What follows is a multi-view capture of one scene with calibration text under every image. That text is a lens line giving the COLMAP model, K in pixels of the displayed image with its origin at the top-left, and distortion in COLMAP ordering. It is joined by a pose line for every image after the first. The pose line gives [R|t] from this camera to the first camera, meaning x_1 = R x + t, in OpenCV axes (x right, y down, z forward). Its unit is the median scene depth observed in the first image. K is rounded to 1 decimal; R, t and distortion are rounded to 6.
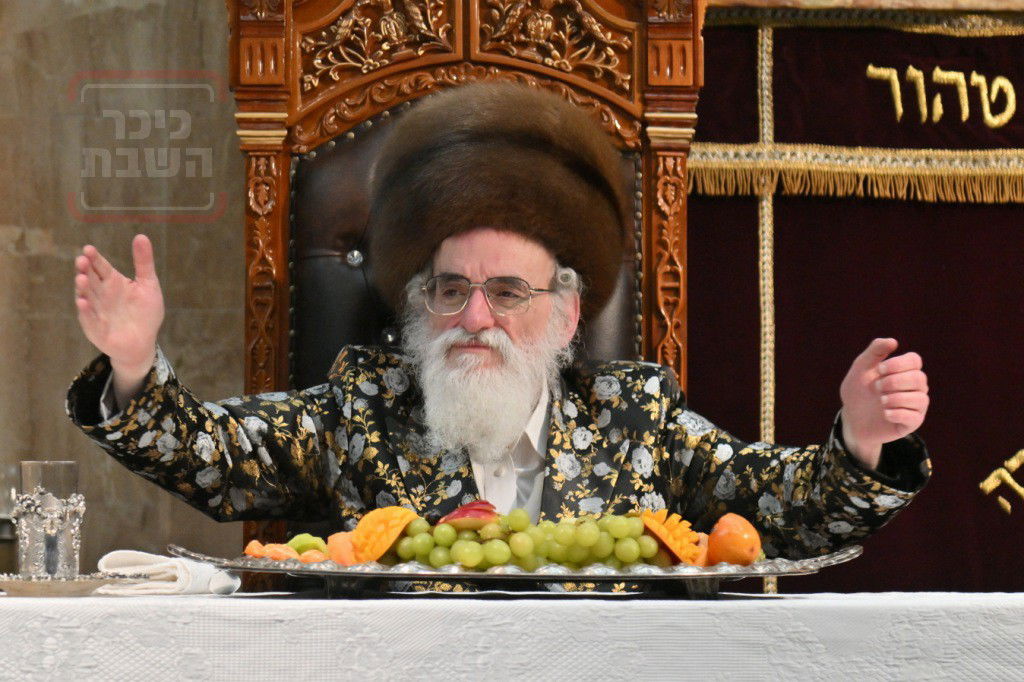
lens RADIAL K [[5032.3, 0, 512.0], [0, 5032.3, 341.0], [0, 0, 1]] dist [0.011463, -12.325184]
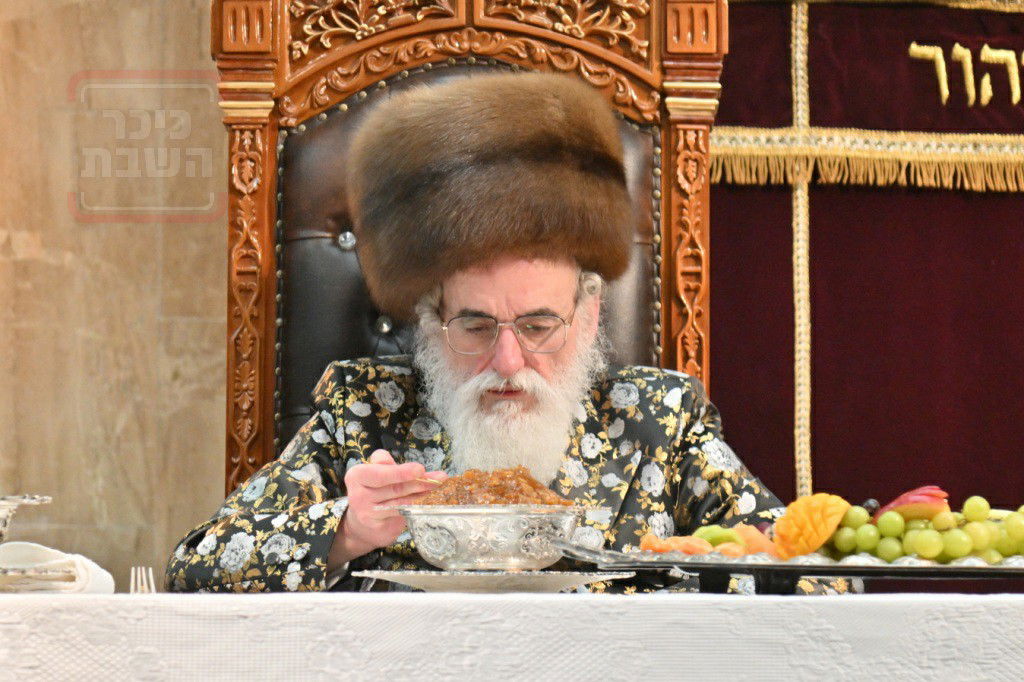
lens RADIAL K [[5032.3, 0, 512.0], [0, 5032.3, 341.0], [0, 0, 1]] dist [0.011463, -12.325184]
pose [[0.999889, 0.000197, -0.014867, 0.012354], [-0.000474, 0.999826, -0.018630, 0.018880], [0.014861, 0.018635, 0.999716, 0.083474]]
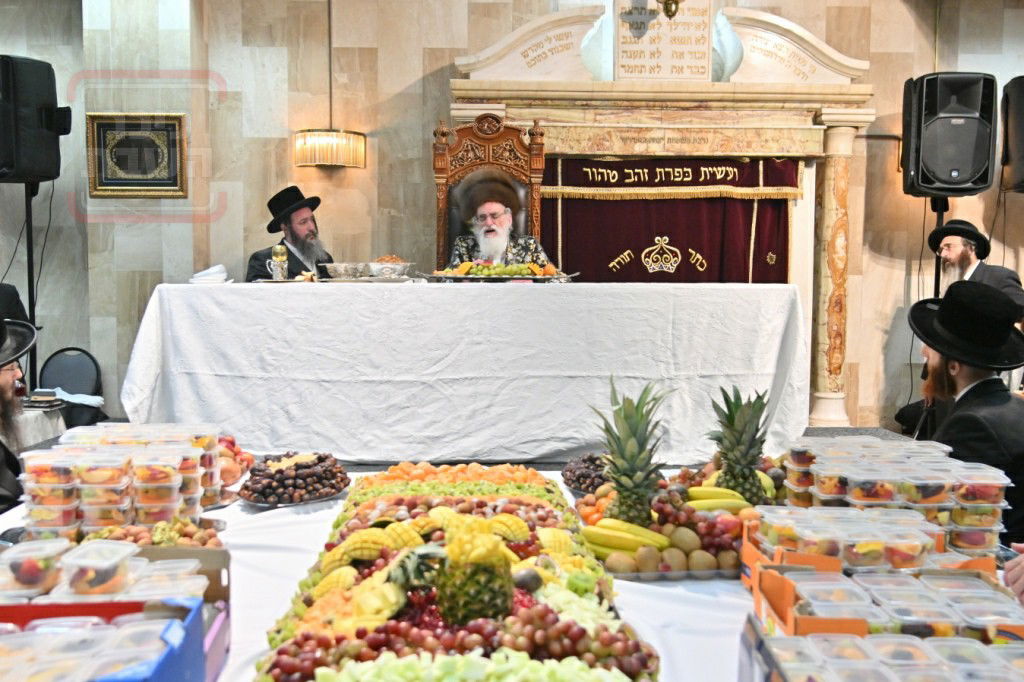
lens RADIAL K [[1017.3, 0, 512.2], [0, 1017.3, 328.1], [0, 0, 1]] dist [-0.010588, -0.009933]
pose [[0.999987, 0.003860, -0.003249, 0.014217], [-0.003618, 0.997439, 0.071424, 0.022502], [0.003517, -0.071412, 0.997441, 0.129857]]
